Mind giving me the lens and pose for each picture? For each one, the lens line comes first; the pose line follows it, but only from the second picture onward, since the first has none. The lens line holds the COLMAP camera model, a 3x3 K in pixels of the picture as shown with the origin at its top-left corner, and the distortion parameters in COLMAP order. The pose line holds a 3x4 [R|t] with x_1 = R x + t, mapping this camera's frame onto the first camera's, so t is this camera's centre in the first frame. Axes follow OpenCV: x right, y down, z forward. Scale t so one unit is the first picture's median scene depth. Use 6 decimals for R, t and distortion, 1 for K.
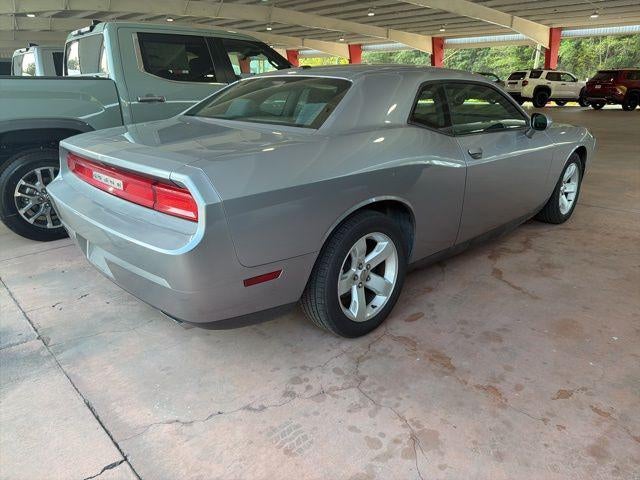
lens RADIAL K [[453.6, 0, 318.9], [0, 453.6, 250.6], [0, 0, 1]] dist [0.003064, -0.010574]
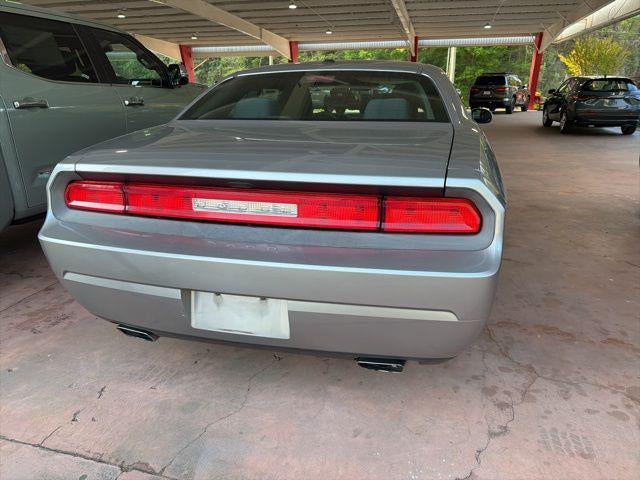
lens RADIAL K [[453.6, 0, 318.9], [0, 453.6, 250.6], [0, 0, 1]] dist [0.003064, -0.010574]
pose [[0.848836, -0.176154, 0.498445, -0.589449], [0.185148, 0.982195, 0.031814, -0.071693], [-0.495174, 0.065282, 0.866338, 0.264076]]
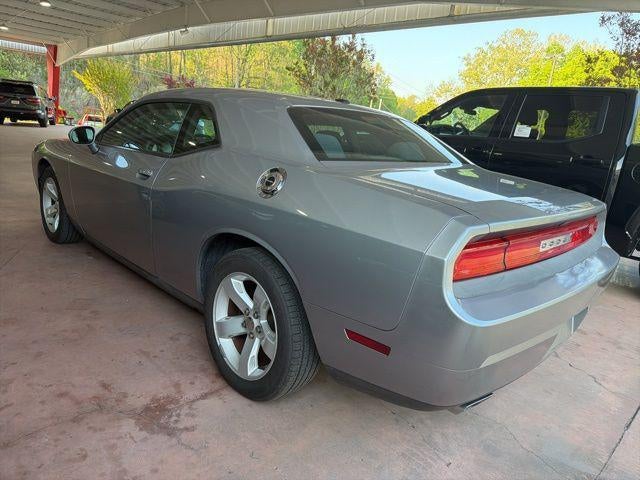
lens RADIAL K [[453.9, 0, 325.0], [0, 453.9, 241.6], [0, 0, 1]] dist [0.000083, -0.006100]
pose [[-0.023966, -0.237176, 0.971171, -1.045043], [0.254649, 0.937958, 0.235349, -0.379571], [-0.966737, 0.252948, 0.037917, 1.118161]]
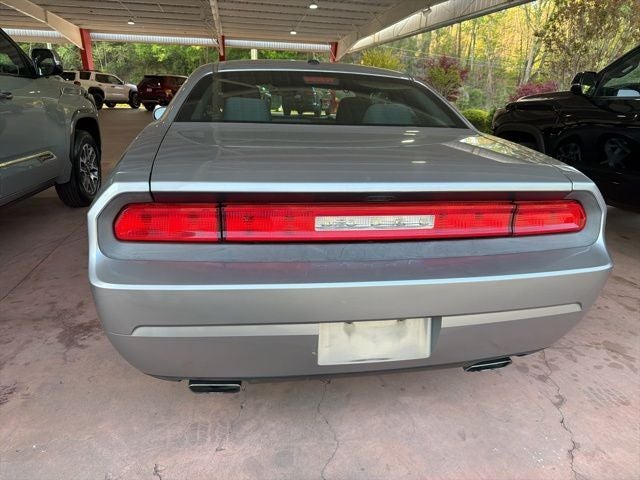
lens RADIAL K [[454.0, 0, 321.1], [0, 454.0, 251.8], [0, 0, 1]] dist [-0.003108, -0.006495]
pose [[0.549881, -0.252928, 0.796026, -0.830740], [0.253935, 0.958559, 0.129157, -0.175639], [-0.795706, 0.131118, 0.591321, 0.551199]]
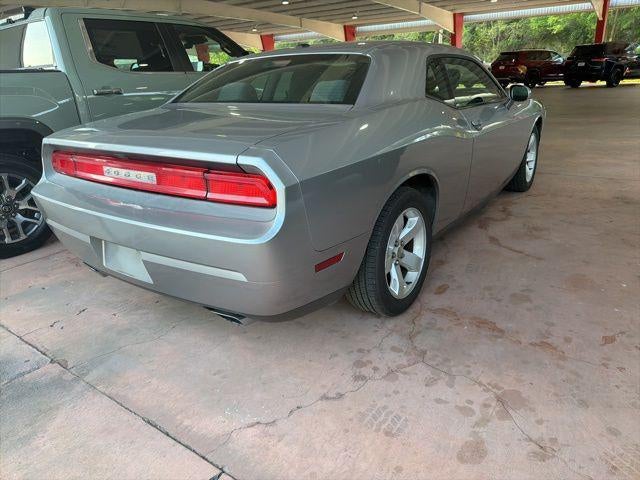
lens RADIAL K [[453.6, 0, 318.9], [0, 453.6, 250.6], [0, 0, 1]] dist [0.003064, -0.010574]
pose [[0.981223, -0.103744, 0.162597, -0.208488], [0.101160, 0.994578, 0.024113, 0.008042], [-0.164217, -0.007212, 0.986398, 0.039905]]
